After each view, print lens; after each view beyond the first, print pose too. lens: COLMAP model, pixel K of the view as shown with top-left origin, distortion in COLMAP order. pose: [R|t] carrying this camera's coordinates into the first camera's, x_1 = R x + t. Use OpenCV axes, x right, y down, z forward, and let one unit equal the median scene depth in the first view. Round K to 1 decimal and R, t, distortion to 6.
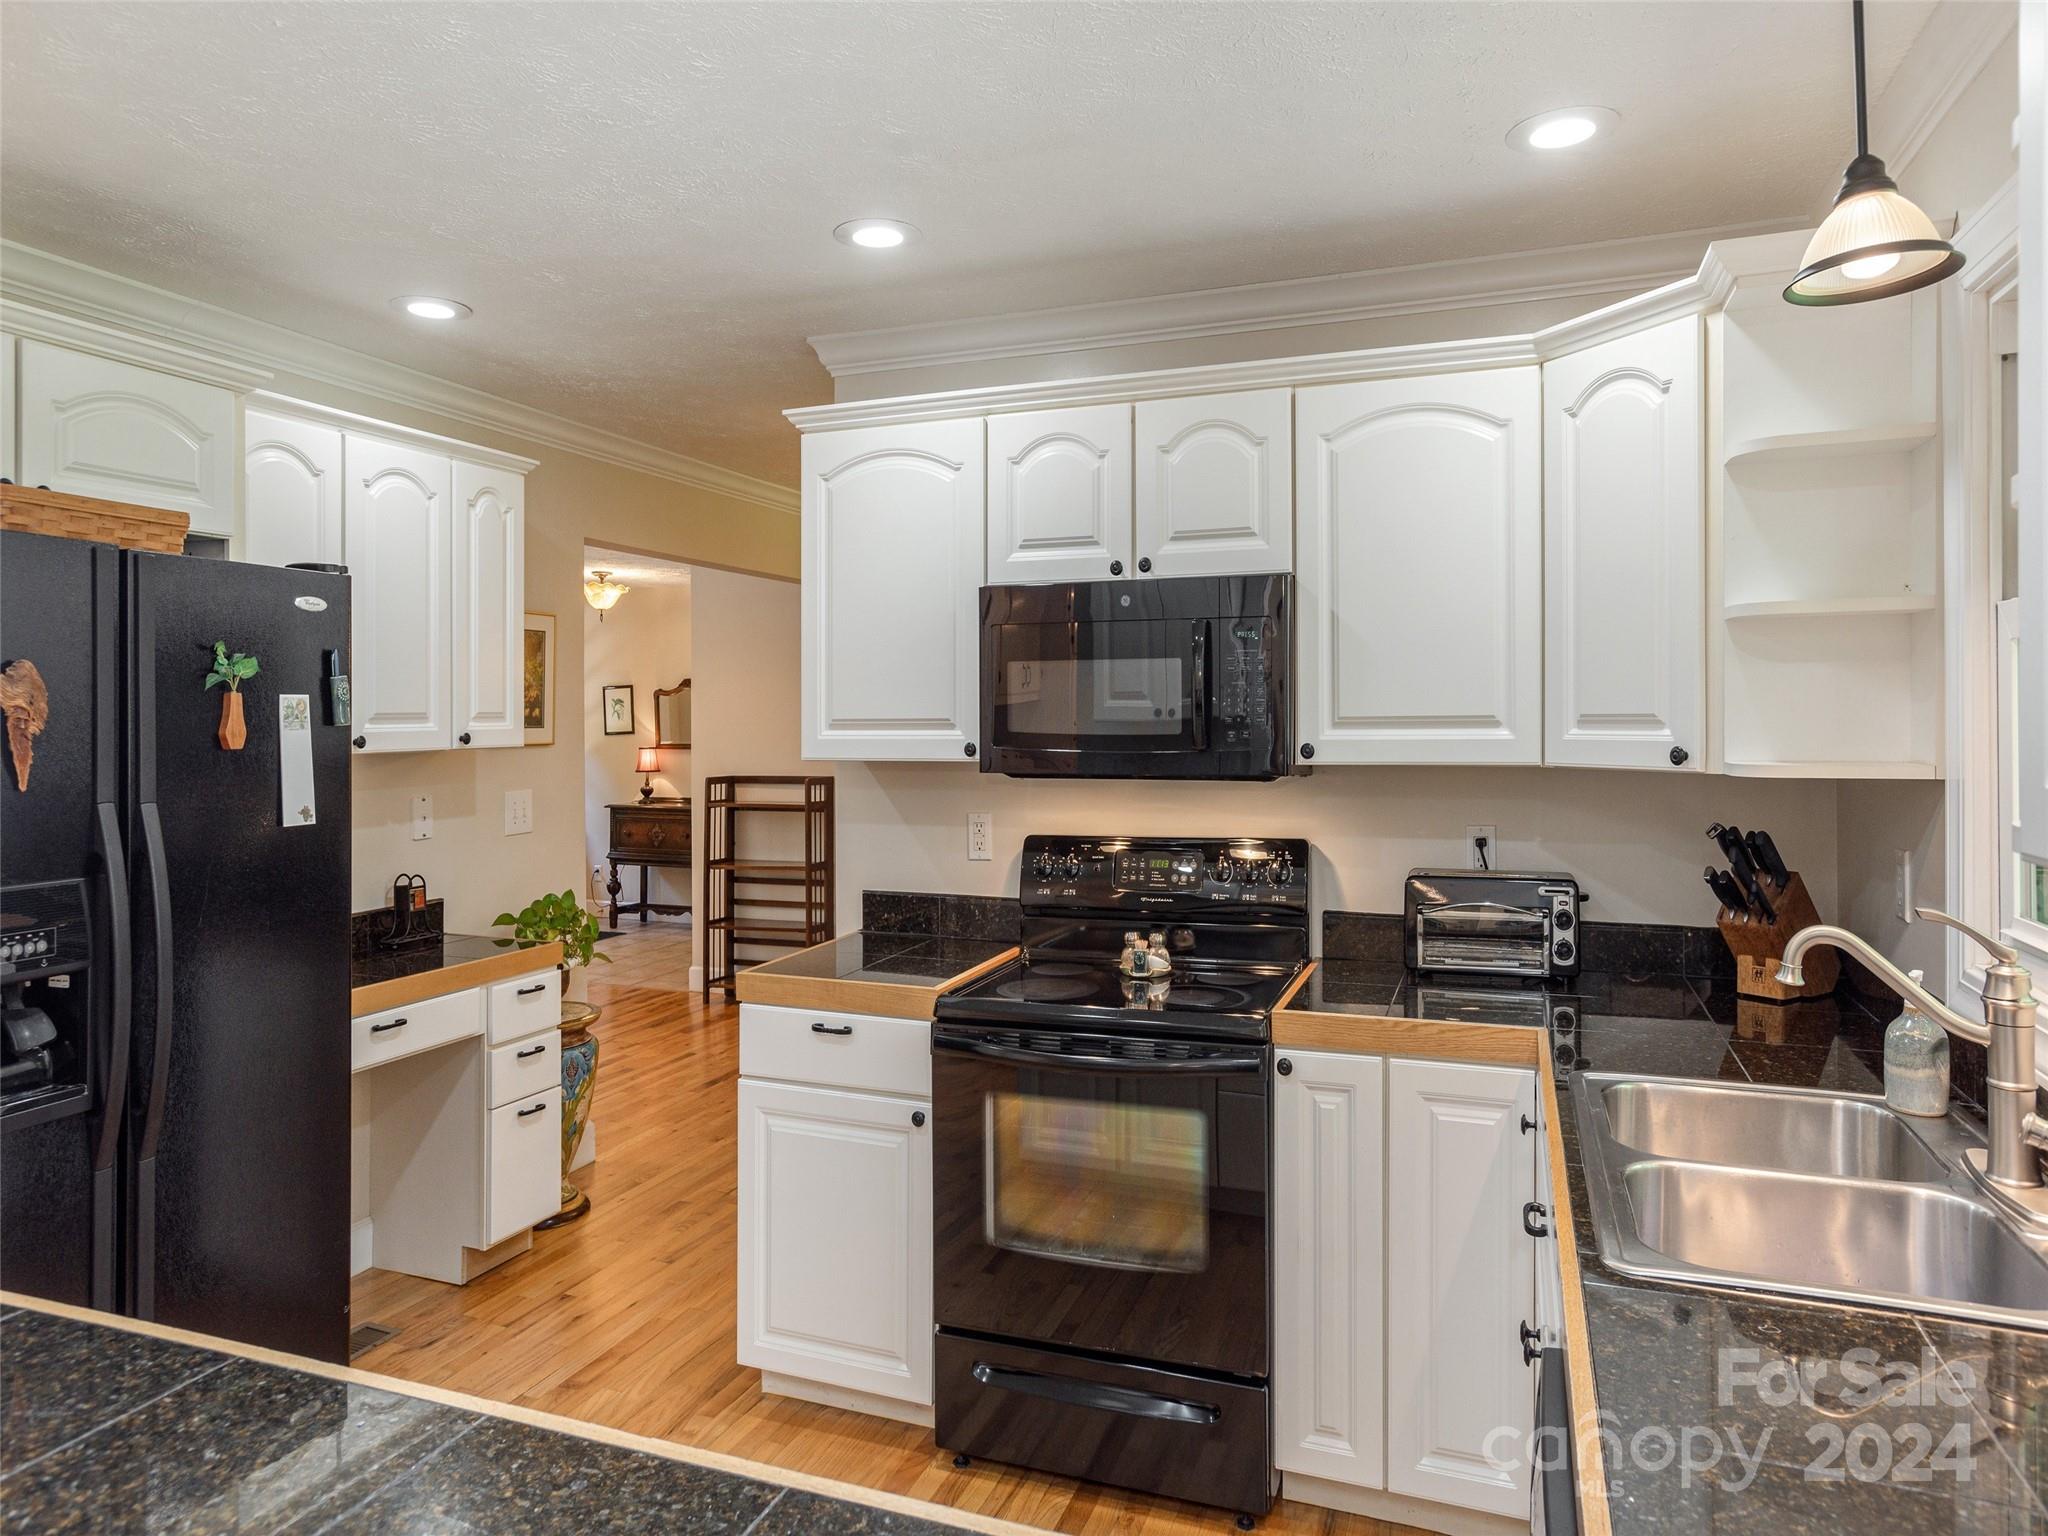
lens RADIAL K [[1266.1, 0, 1036.3], [0, 1266.1, 733.0], [0, 0, 1]] dist [-0.021717, 0.011853]
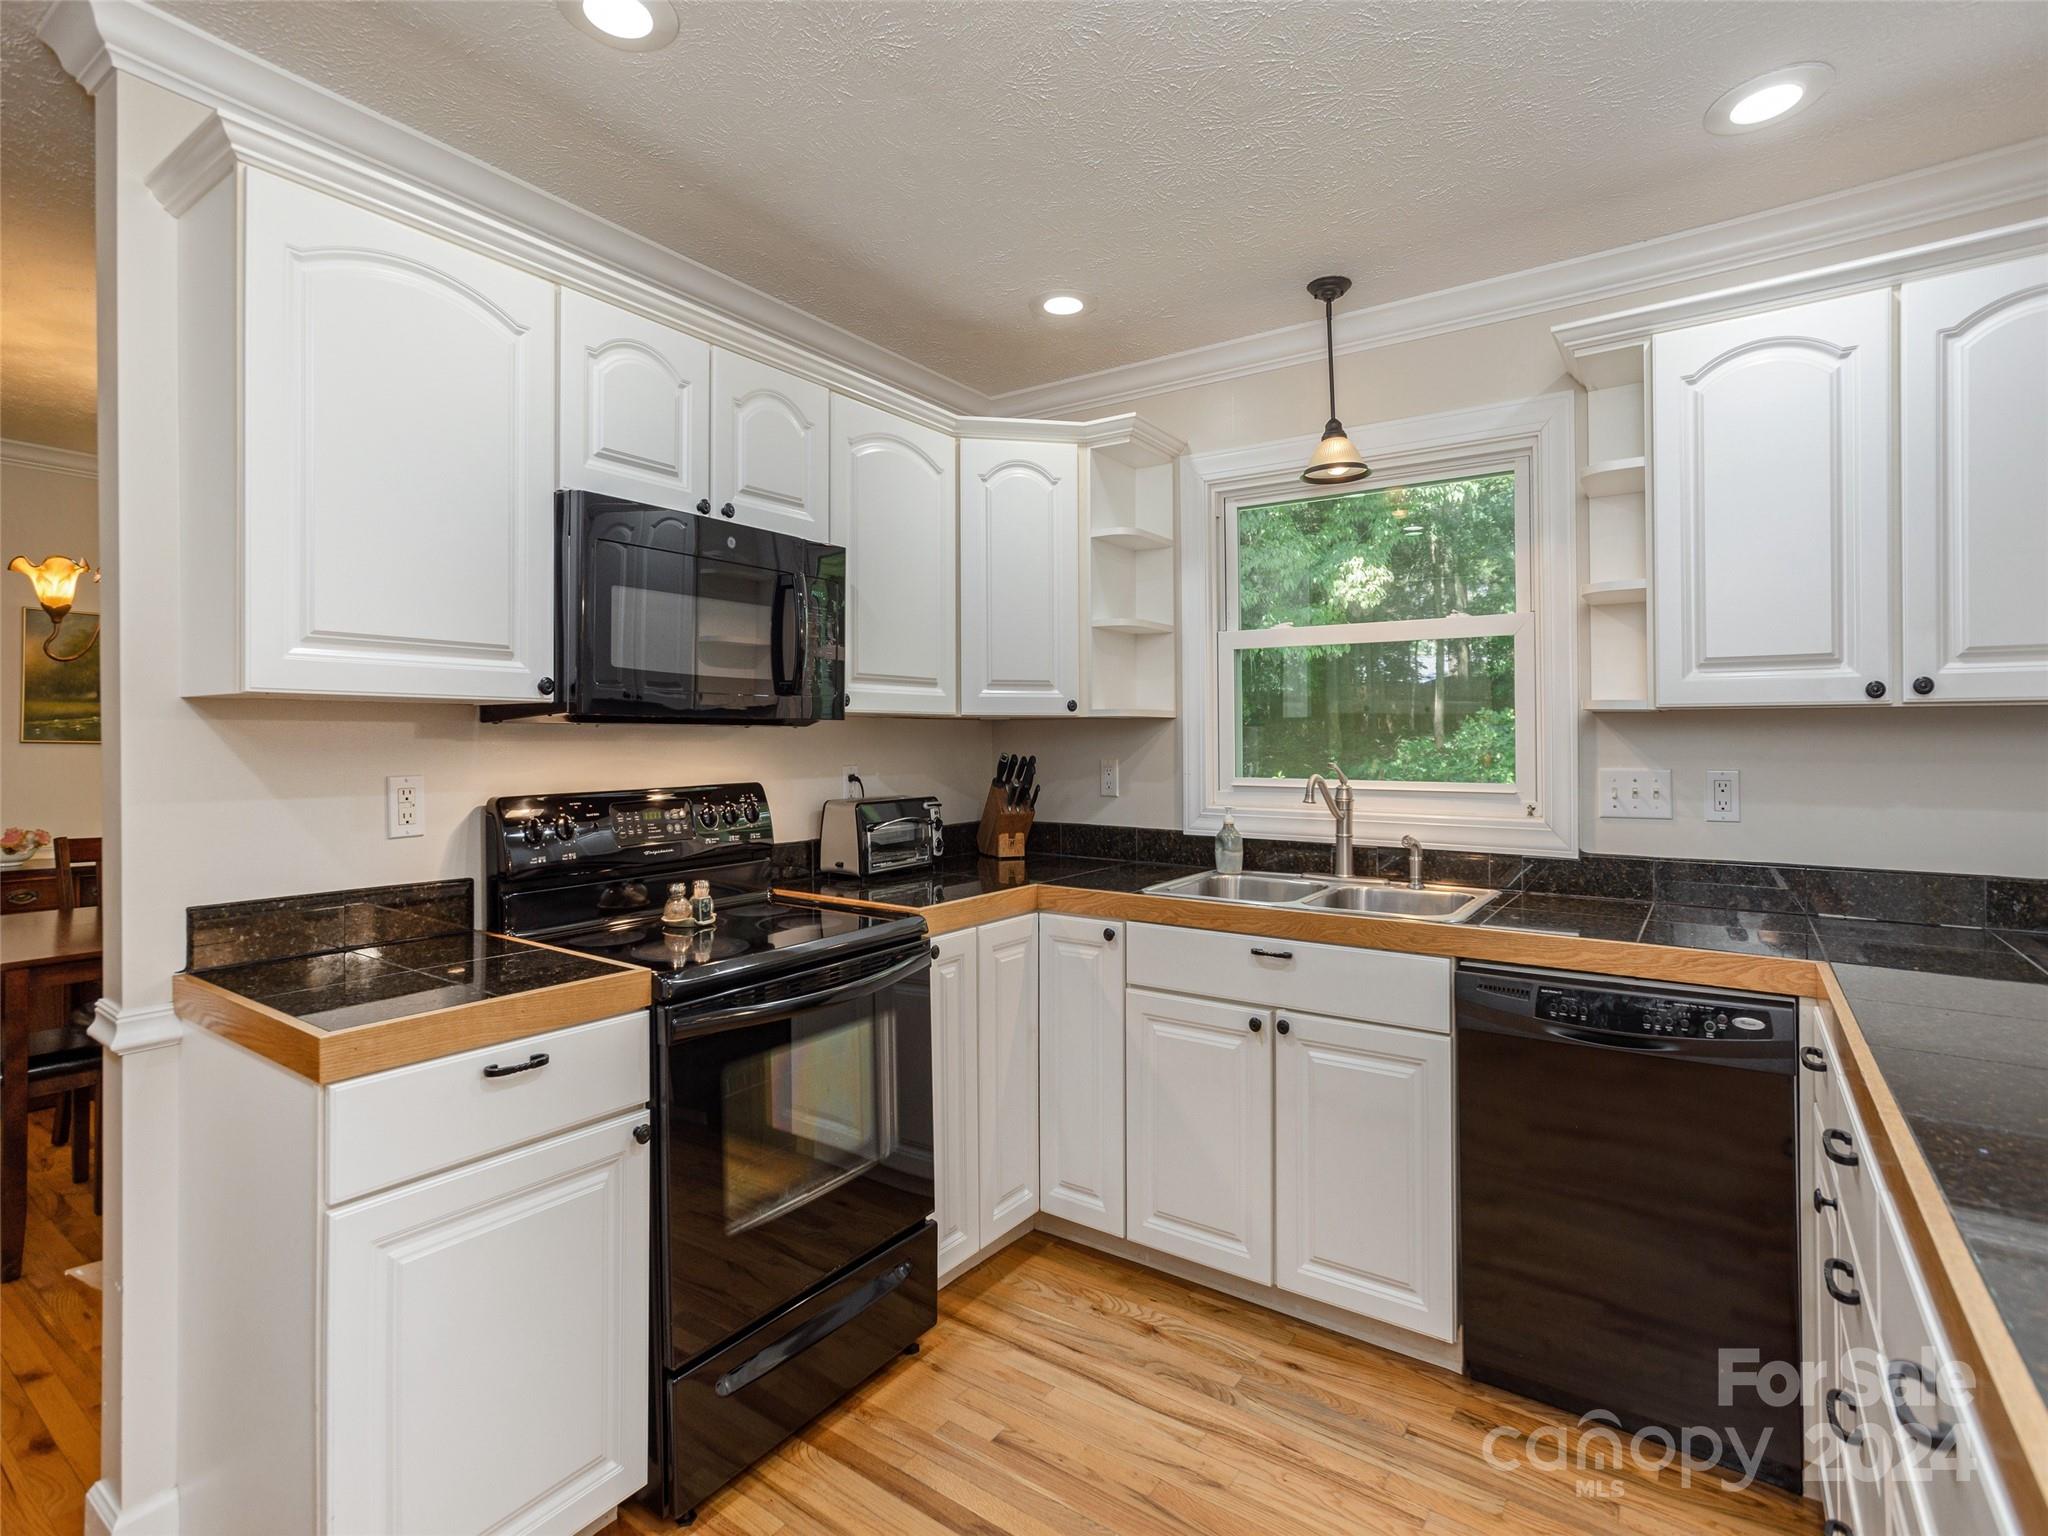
lens RADIAL K [[970.0, 0, 1022.8], [0, 970.0, 738.9], [0, 0, 1]] dist [-0.023870, 0.003125]
pose [[0.274645, 0.005093, 0.961532, -0.601896], [0.006006, 0.999957, -0.007012, 0.056923], [-0.961527, 0.007700, 0.274602, 0.579332]]
